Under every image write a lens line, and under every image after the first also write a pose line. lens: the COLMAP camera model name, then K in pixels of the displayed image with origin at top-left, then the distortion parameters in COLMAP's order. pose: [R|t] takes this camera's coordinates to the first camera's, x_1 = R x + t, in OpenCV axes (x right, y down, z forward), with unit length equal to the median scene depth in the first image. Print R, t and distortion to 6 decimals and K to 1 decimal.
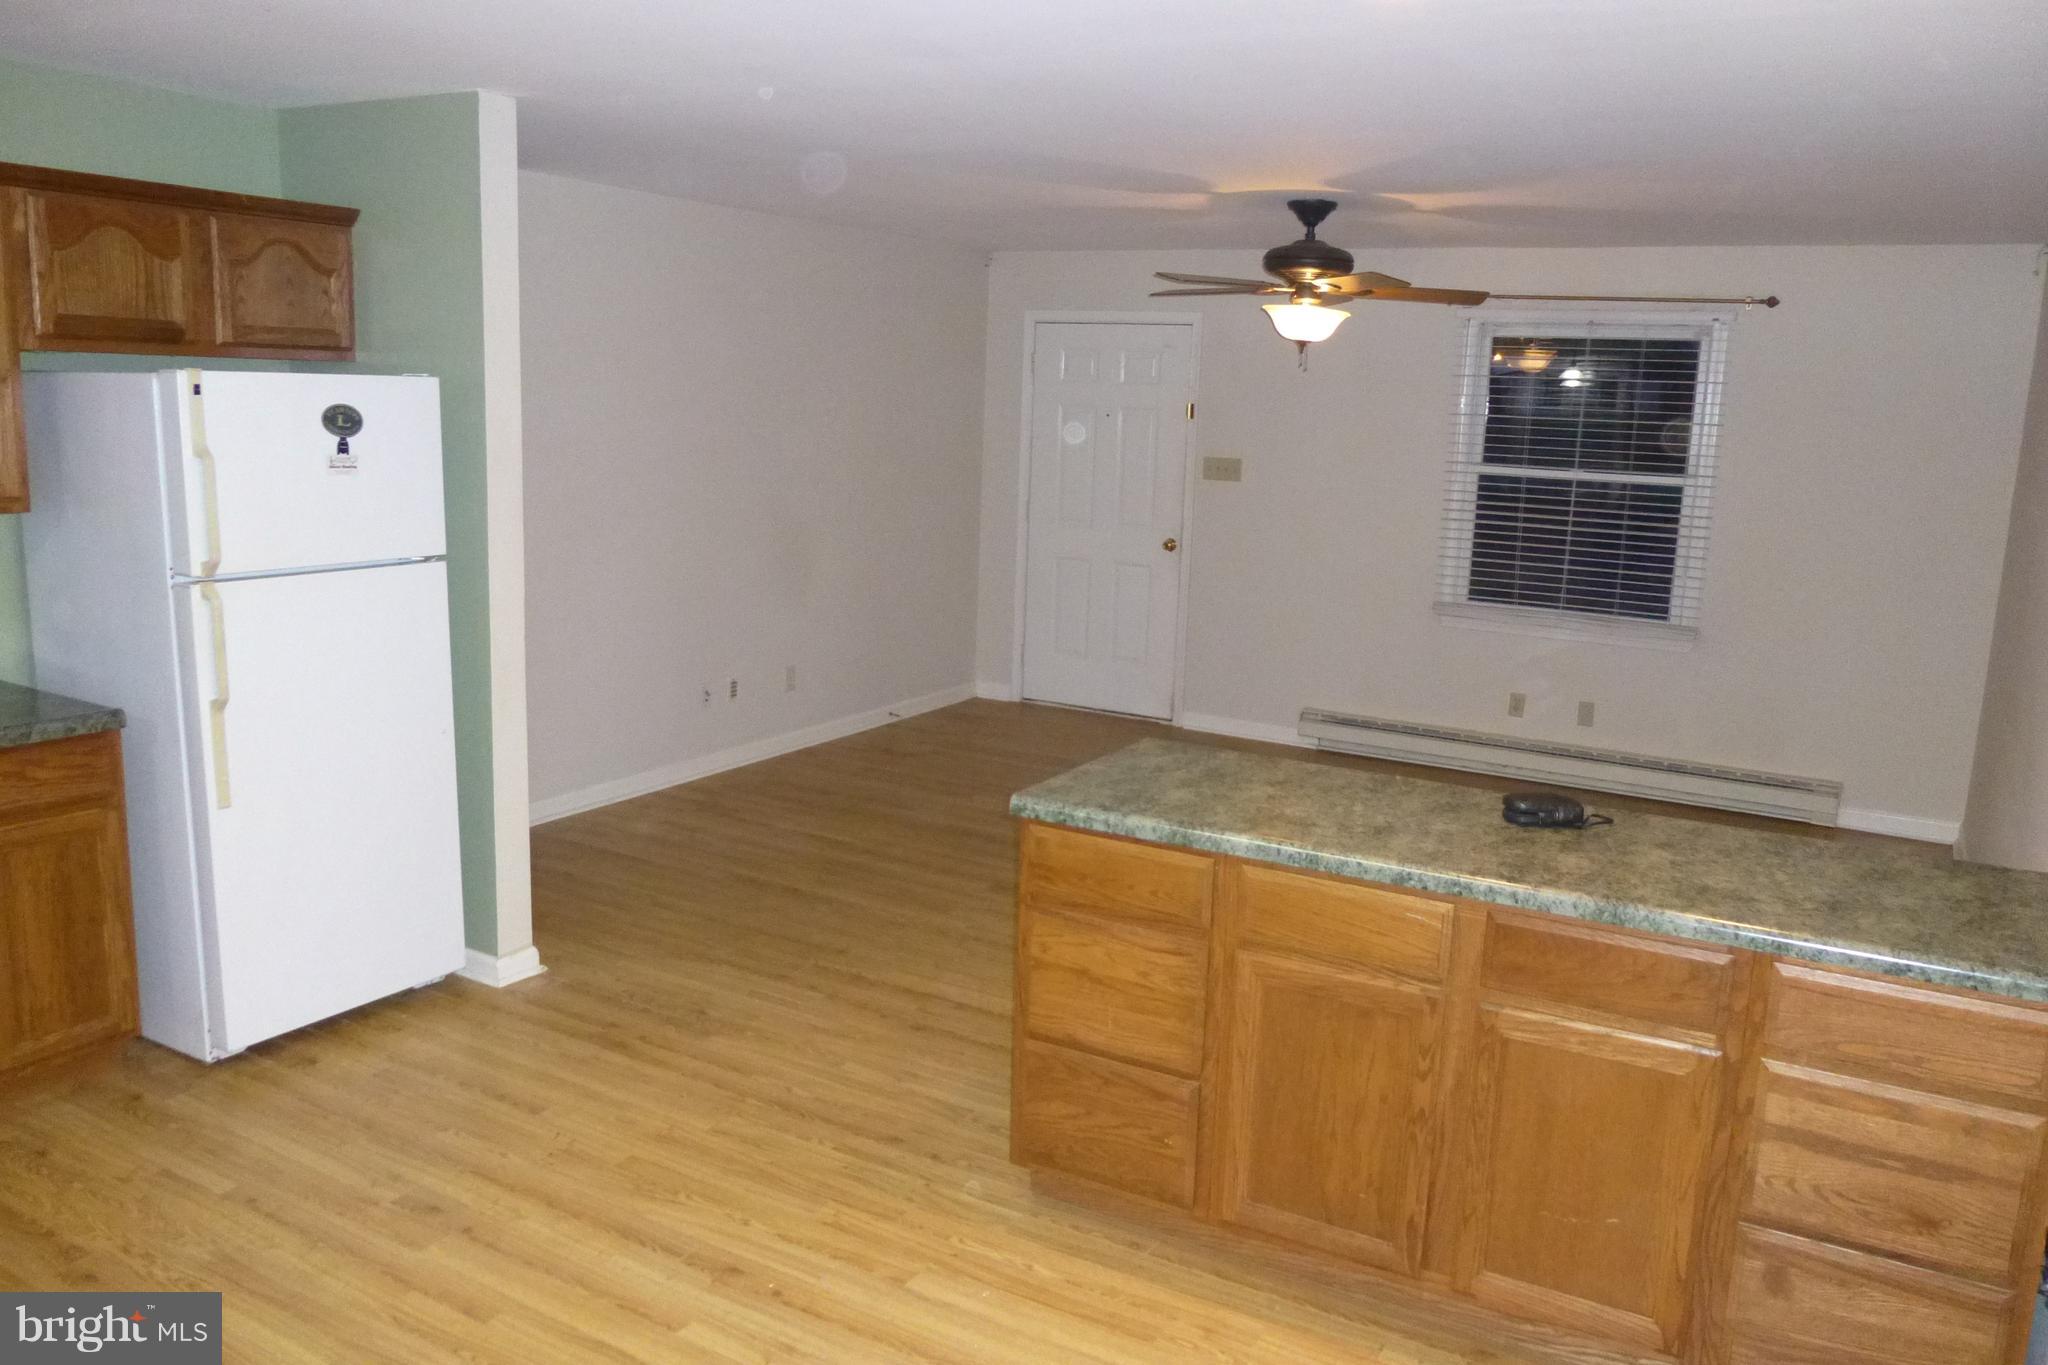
lens RADIAL K [[1566.8, 0, 1024.0], [0, 1566.8, 682.5], [0, 0, 1]] dist [-0.048182, 0.002731]
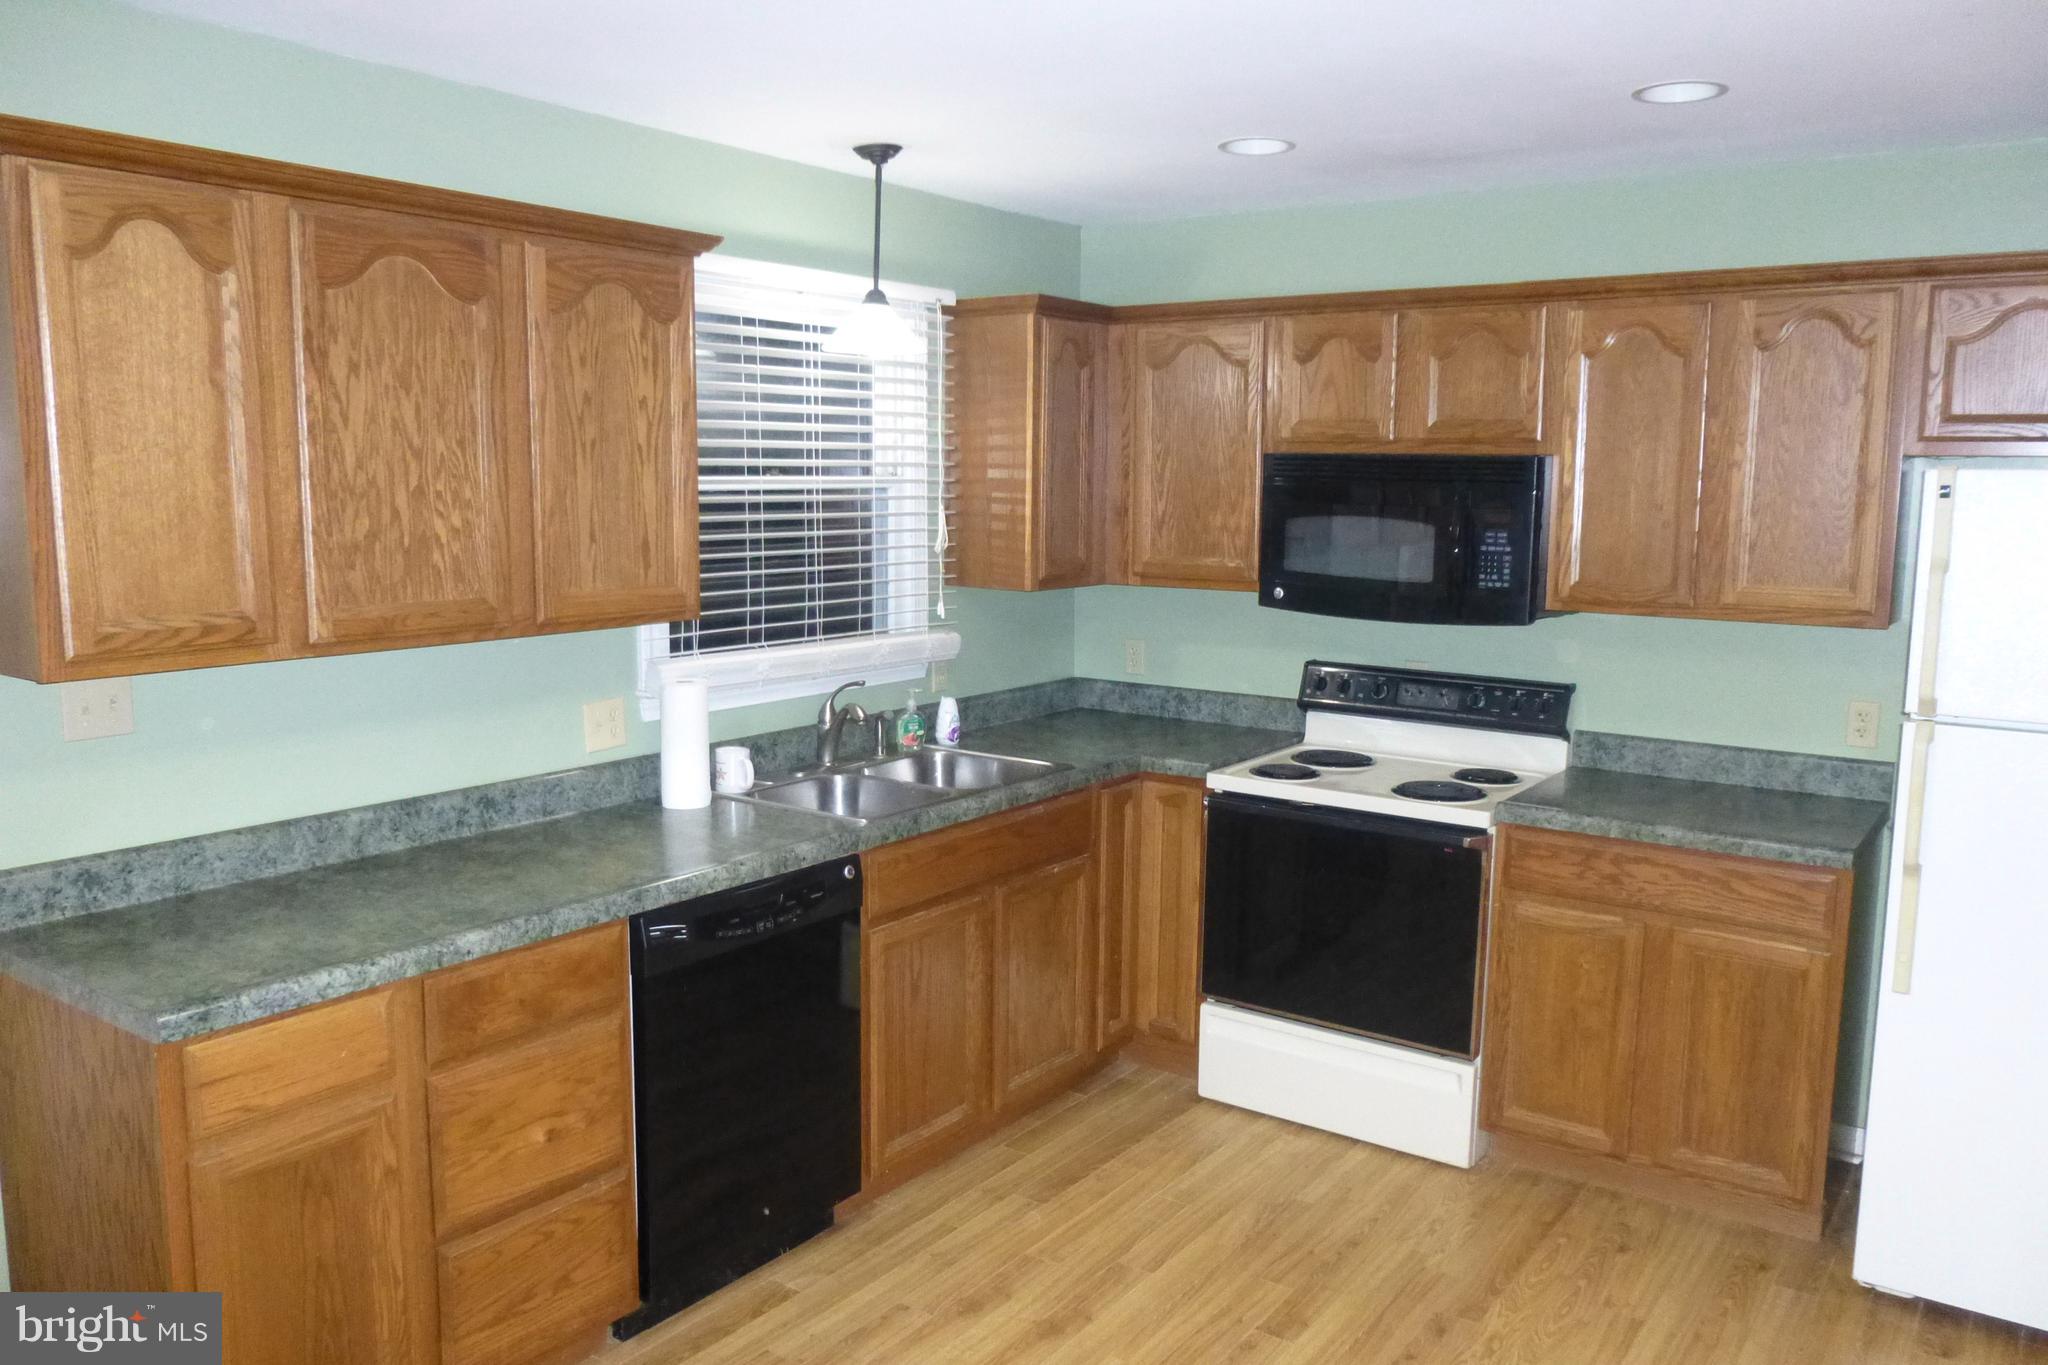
lens RADIAL K [[1566.8, 0, 1024.0], [0, 1566.8, 682.5], [0, 0, 1]] dist [-0.048182, 0.002731]
pose [[-0.089048, 0.095548, -0.991434, 0.332392], [-0.199646, 0.973475, 0.111749, -0.080887], [0.975813, 0.207887, -0.067610, 0.582076]]
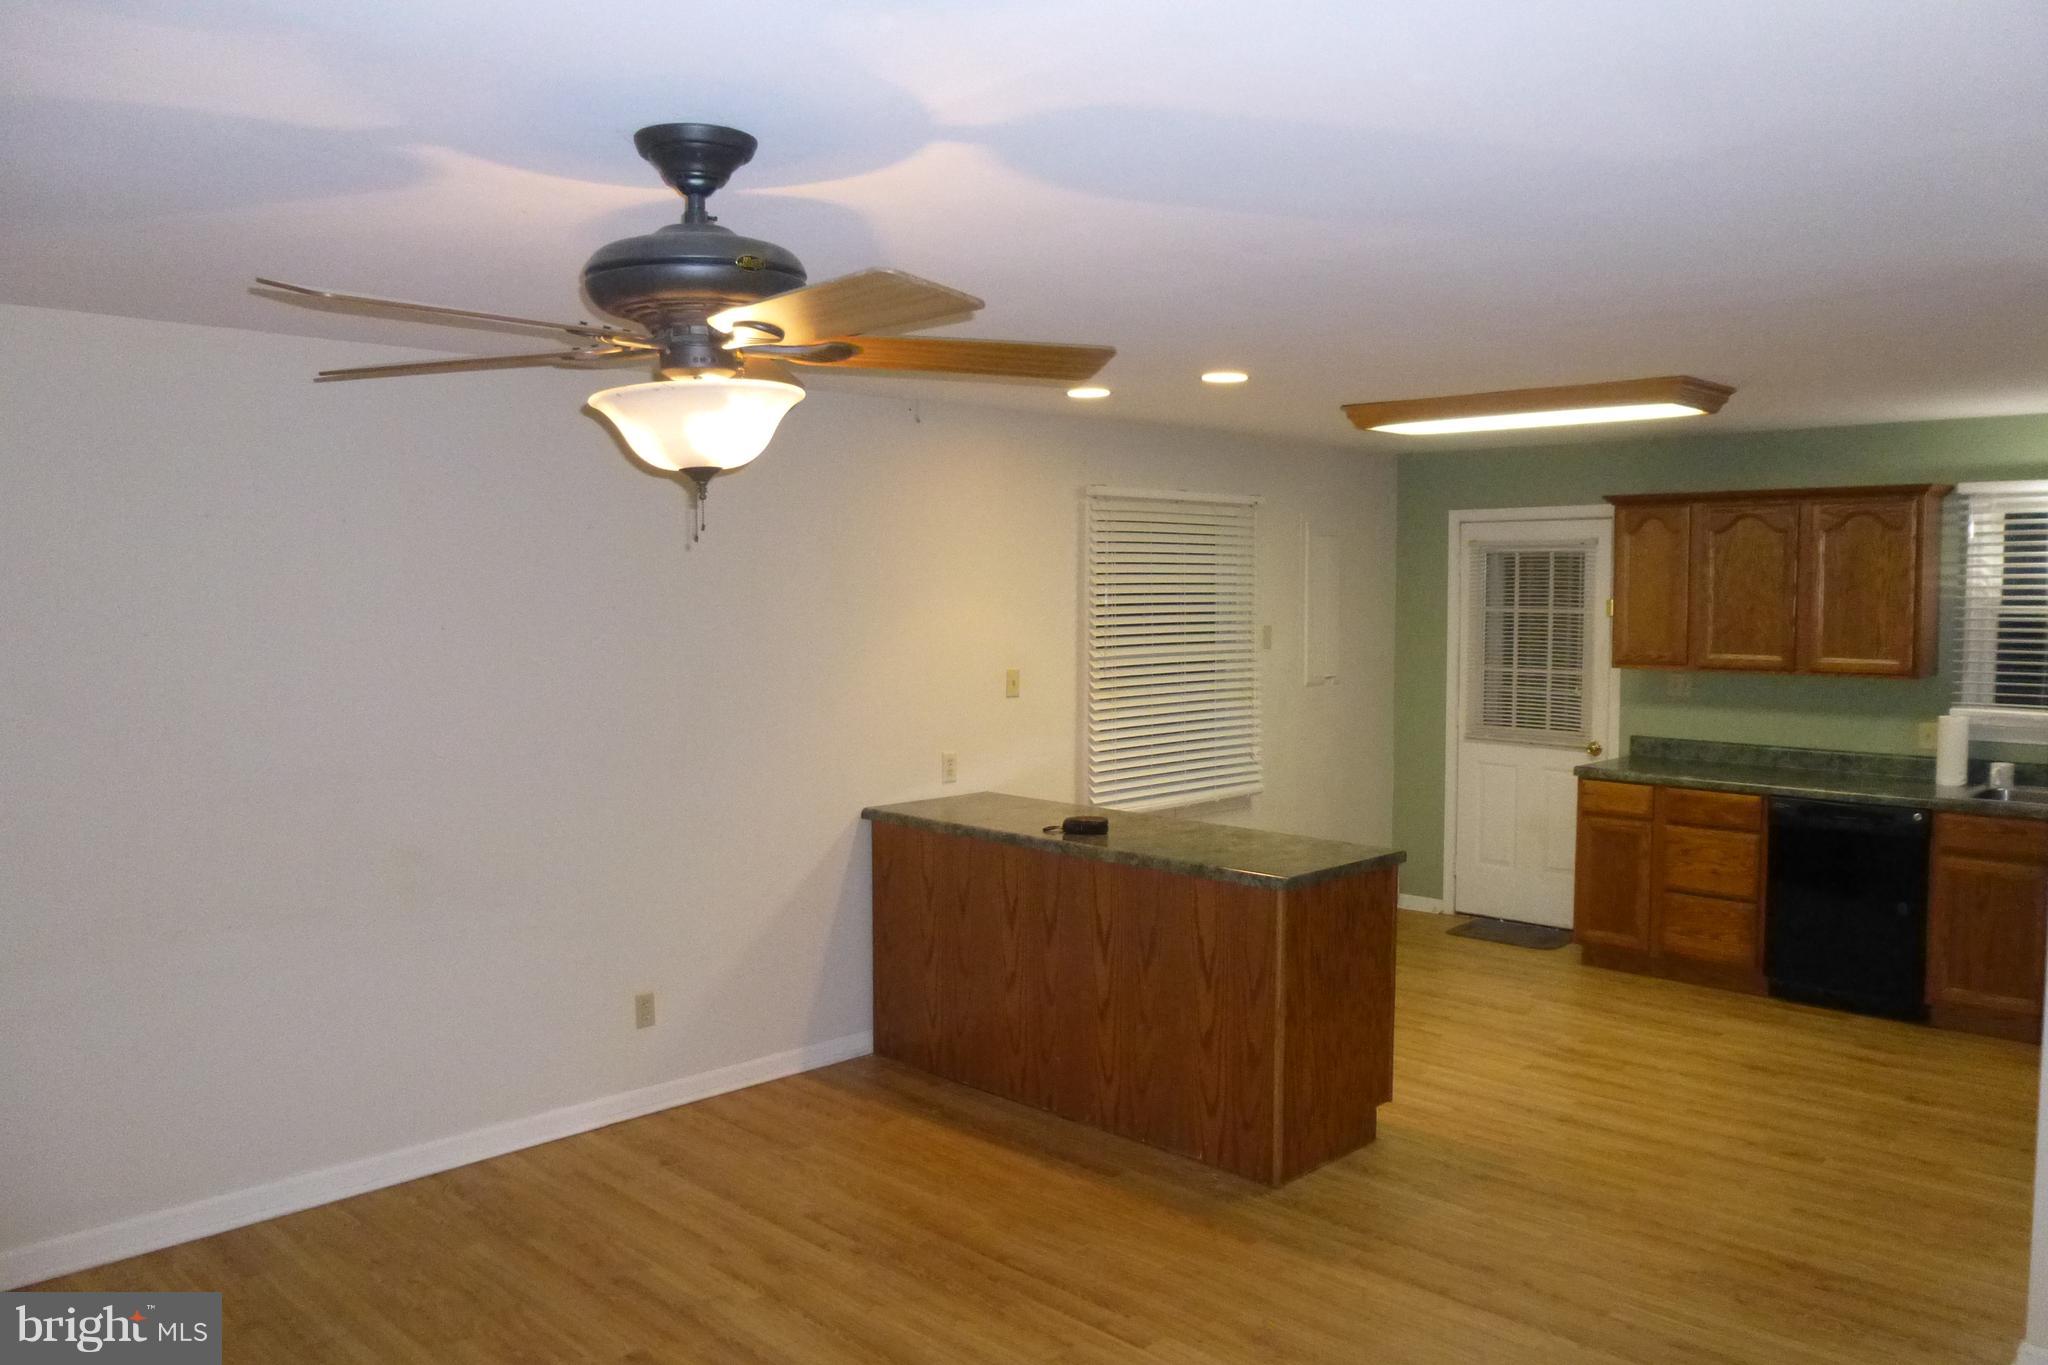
lens RADIAL K [[1566.8, 0, 1024.0], [0, 1566.8, 682.5], [0, 0, 1]] dist [-0.048182, 0.002731]
pose [[-0.968874, -0.048407, 0.242775, -0.009036], [0.014973, 0.967441, 0.252653, -0.429090], [-0.247101, 0.248424, -0.936604, 2.210913]]
